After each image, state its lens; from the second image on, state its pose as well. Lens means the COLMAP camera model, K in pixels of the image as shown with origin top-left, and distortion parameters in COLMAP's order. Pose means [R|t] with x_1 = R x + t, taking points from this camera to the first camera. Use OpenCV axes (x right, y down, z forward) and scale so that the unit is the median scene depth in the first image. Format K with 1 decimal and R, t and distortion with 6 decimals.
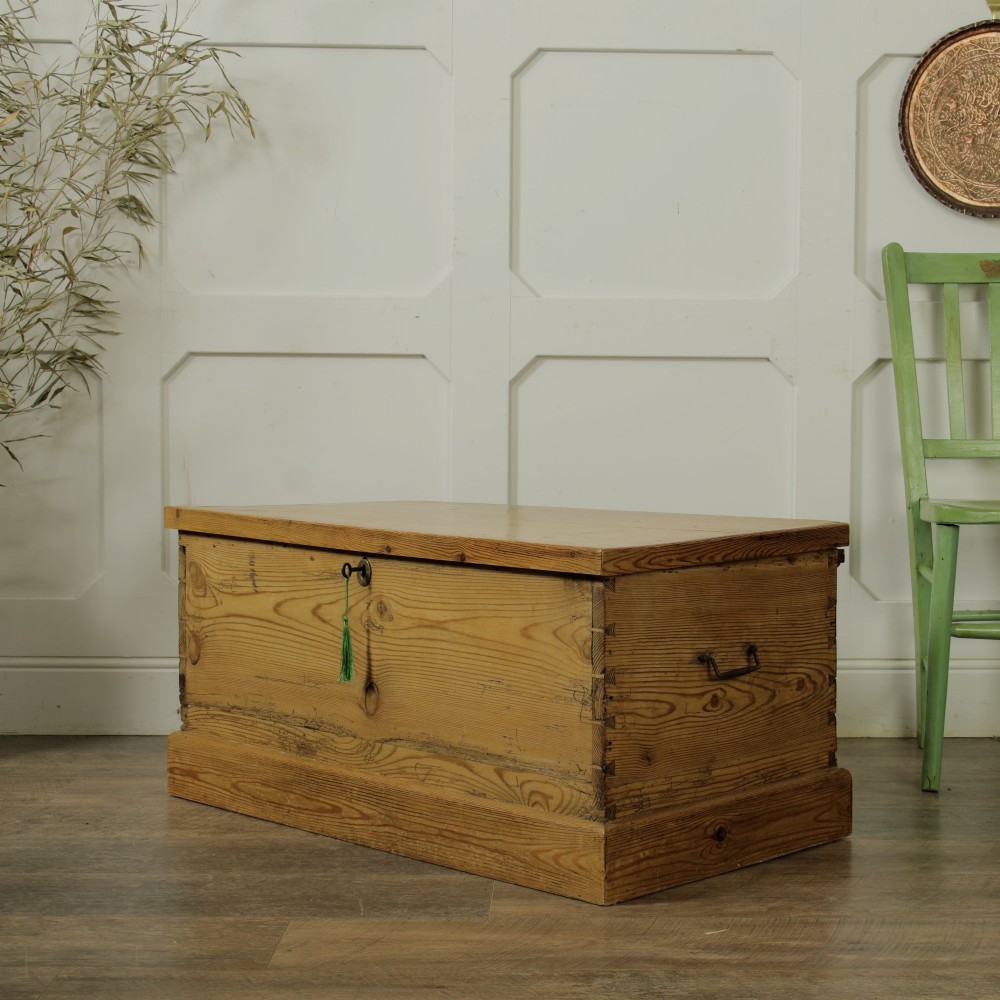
lens RADIAL K [[1922.4, 0, 599.3], [0, 1922.4, 501.1], [0, 0, 1]] dist [-0.000545, -0.022009]
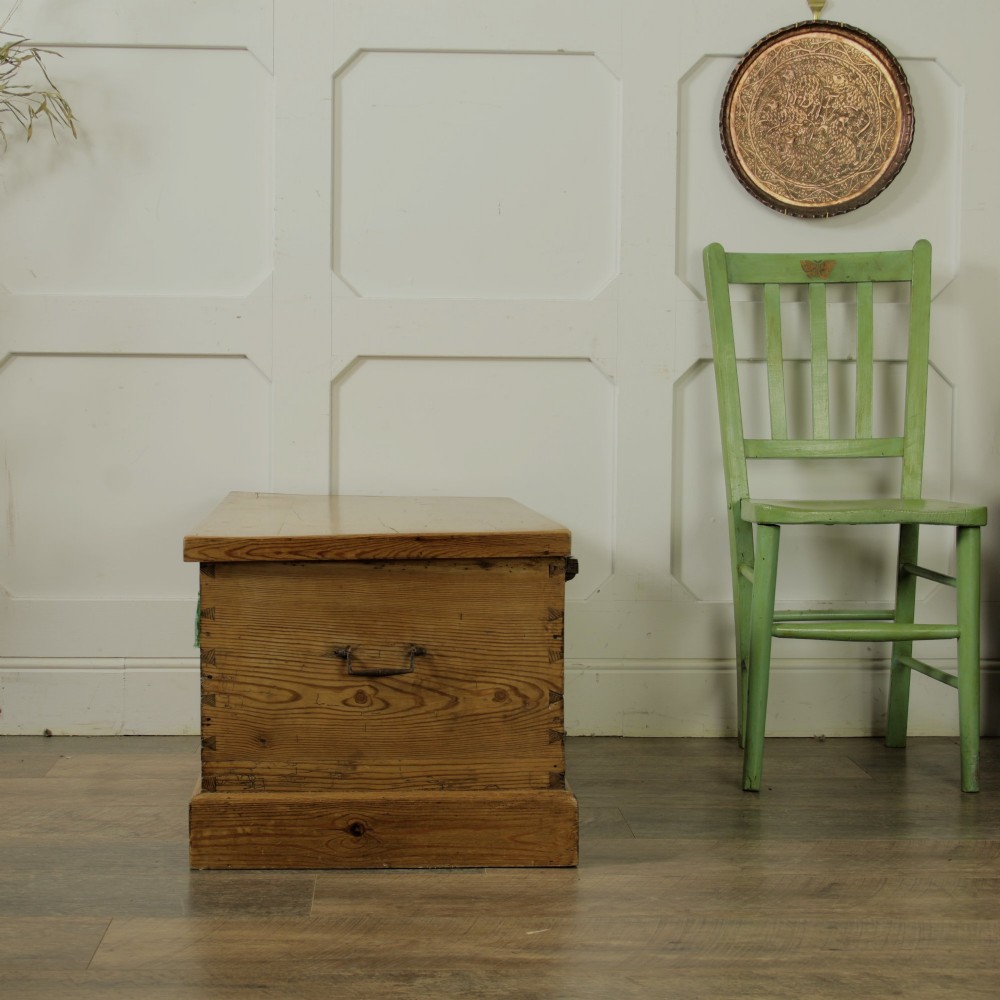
lens RADIAL K [[1922.4, 0, 599.3], [0, 1922.4, 501.1], [0, 0, 1]] dist [-0.000545, -0.022009]
pose [[0.707335, 0.050386, -0.705080, 0.855289], [-0.042308, 0.998686, 0.028924, -0.033078], [0.705611, 0.009372, 0.708538, 0.374314]]
